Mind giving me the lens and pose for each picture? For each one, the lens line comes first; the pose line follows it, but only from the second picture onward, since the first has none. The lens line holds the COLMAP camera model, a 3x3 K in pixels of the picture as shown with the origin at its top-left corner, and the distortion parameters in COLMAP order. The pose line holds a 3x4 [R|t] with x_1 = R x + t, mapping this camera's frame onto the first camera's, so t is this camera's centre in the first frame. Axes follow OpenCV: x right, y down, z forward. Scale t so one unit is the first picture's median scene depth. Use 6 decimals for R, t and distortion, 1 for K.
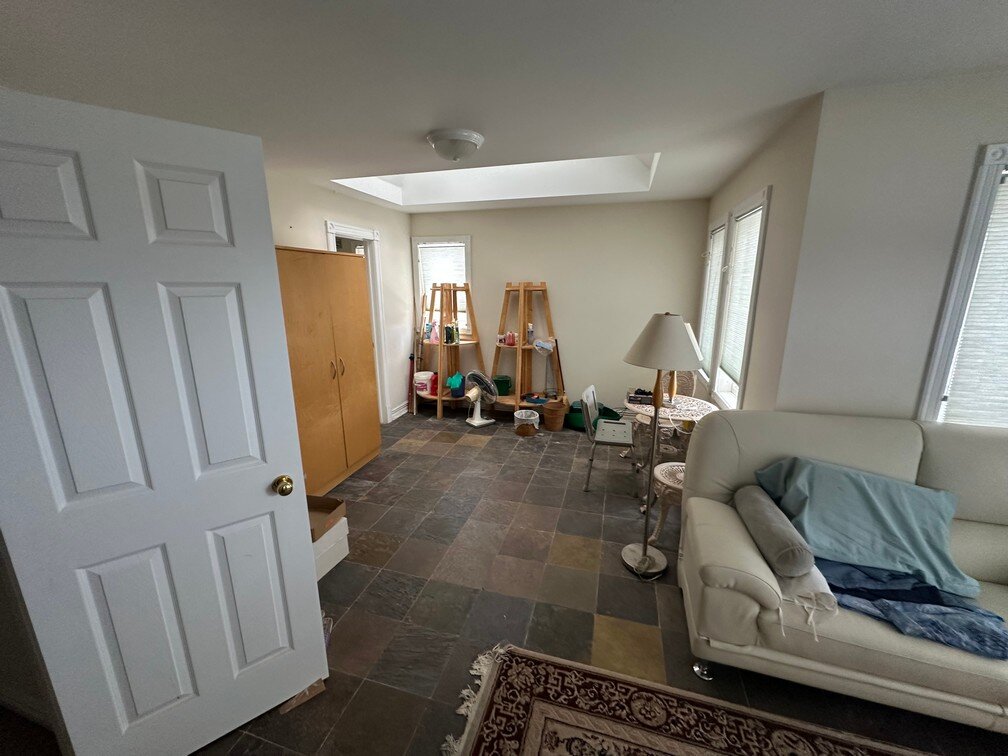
lens RADIAL K [[401.1, 0, 503.6], [0, 401.1, 376.0], [0, 0, 1]] dist [-0.001325, -0.000003]
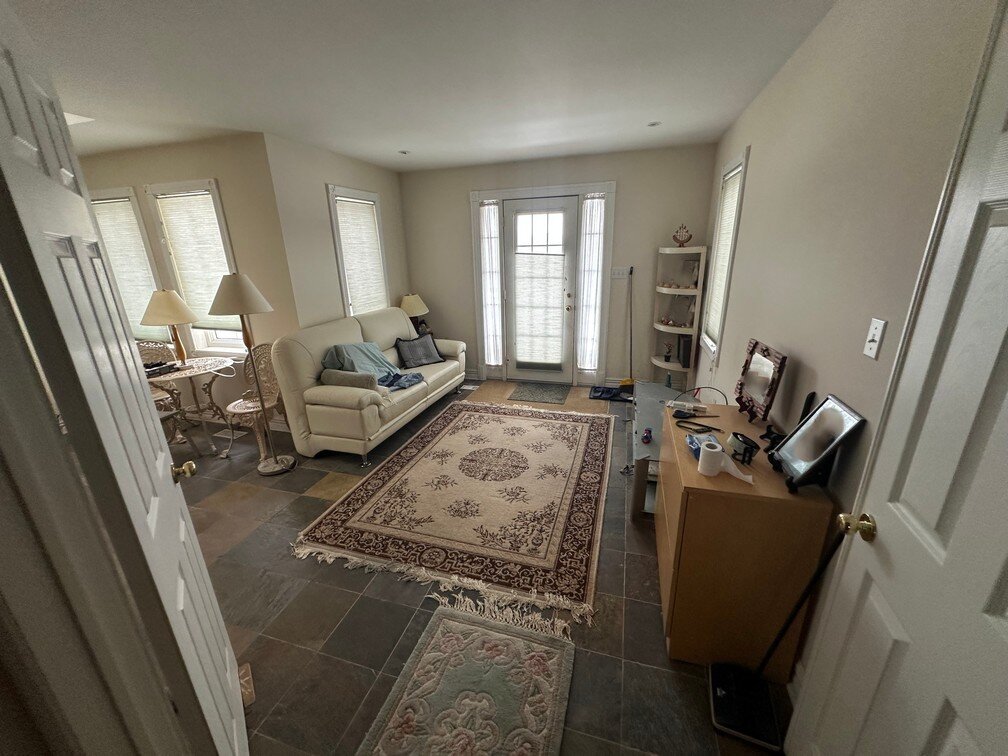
lens RADIAL K [[401.1, 0, 507.1], [0, 401.1, 379.3], [0, 0, 1]] dist [-0.001325, -0.000003]
pose [[-0.001720, -0.301533, 0.953454, -1.235154], [0.253028, 0.922298, 0.292136, 0.011699], [-0.967457, 0.241753, 0.074710, 0.161550]]
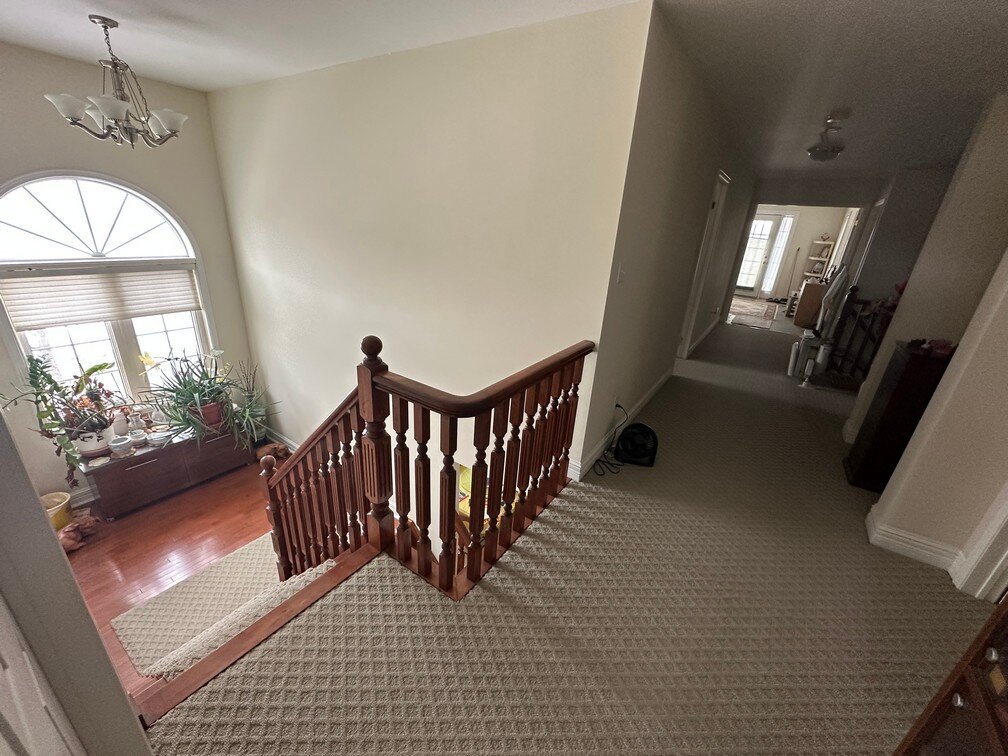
lens RADIAL K [[401.1, 0, 502.2], [0, 401.1, 380.1], [0, 0, 1]] dist [-0.001325, -0.000003]
pose [[0.319548, -0.328518, 0.888800, -4.059955], [0.155700, 0.943433, 0.292733, -0.161497], [-0.934691, 0.044844, 0.352622, 0.981983]]
